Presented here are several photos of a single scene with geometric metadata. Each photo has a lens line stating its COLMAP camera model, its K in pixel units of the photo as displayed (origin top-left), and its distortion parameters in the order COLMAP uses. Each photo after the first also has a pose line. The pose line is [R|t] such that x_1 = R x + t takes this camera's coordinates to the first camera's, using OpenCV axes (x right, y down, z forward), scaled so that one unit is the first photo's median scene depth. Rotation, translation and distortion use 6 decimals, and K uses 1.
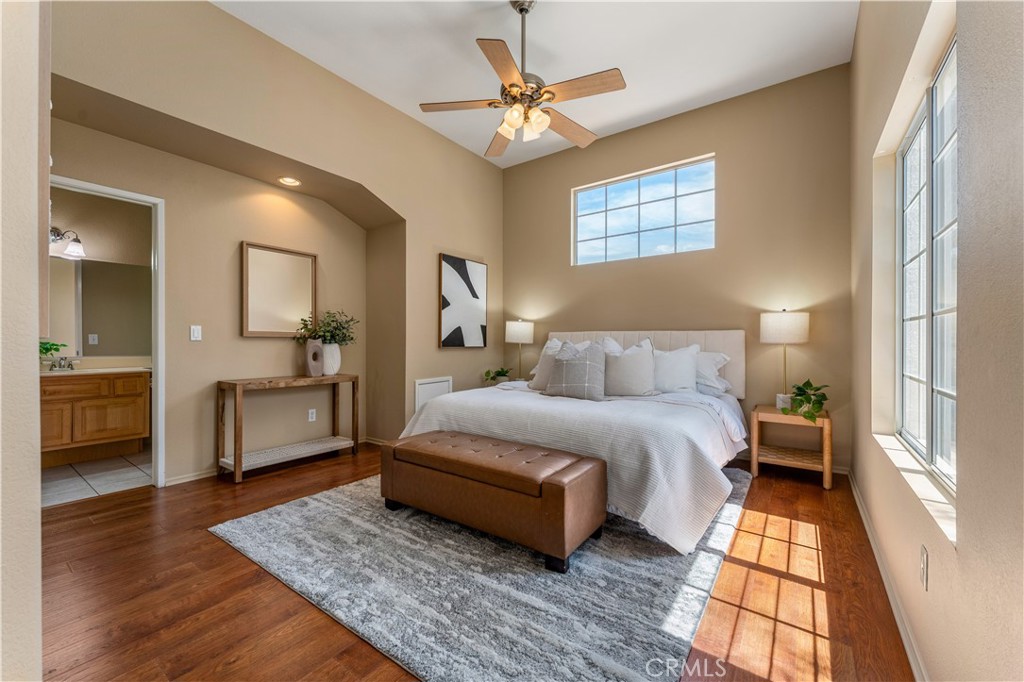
lens RADIAL K [[408.5, 0, 511.7], [0, 408.5, 341.8], [0, 0, 1]] dist [-0.000973, 0.000367]
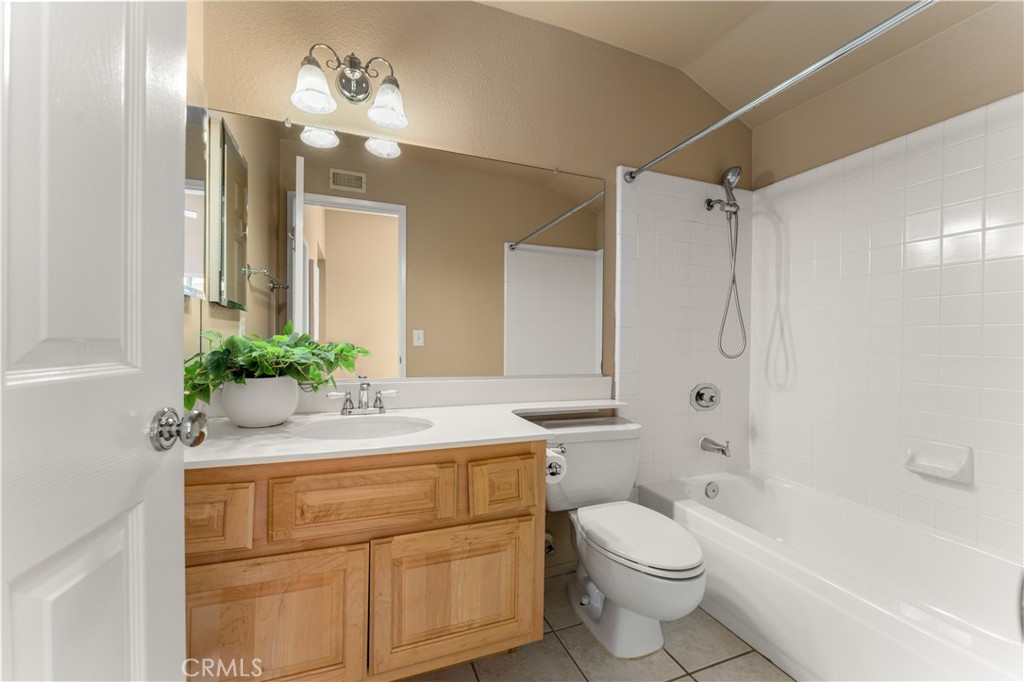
lens RADIAL K [[408.5, 0, 510.3], [0, 408.5, 341.3], [0, 0, 1]] dist [-0.000973, 0.000367]
pose [[0.840109, 0.004938, -0.542395, -0.805627], [-0.007284, 0.999971, -0.002177, -0.000927], [0.542368, 0.005780, 0.840121, 0.781661]]
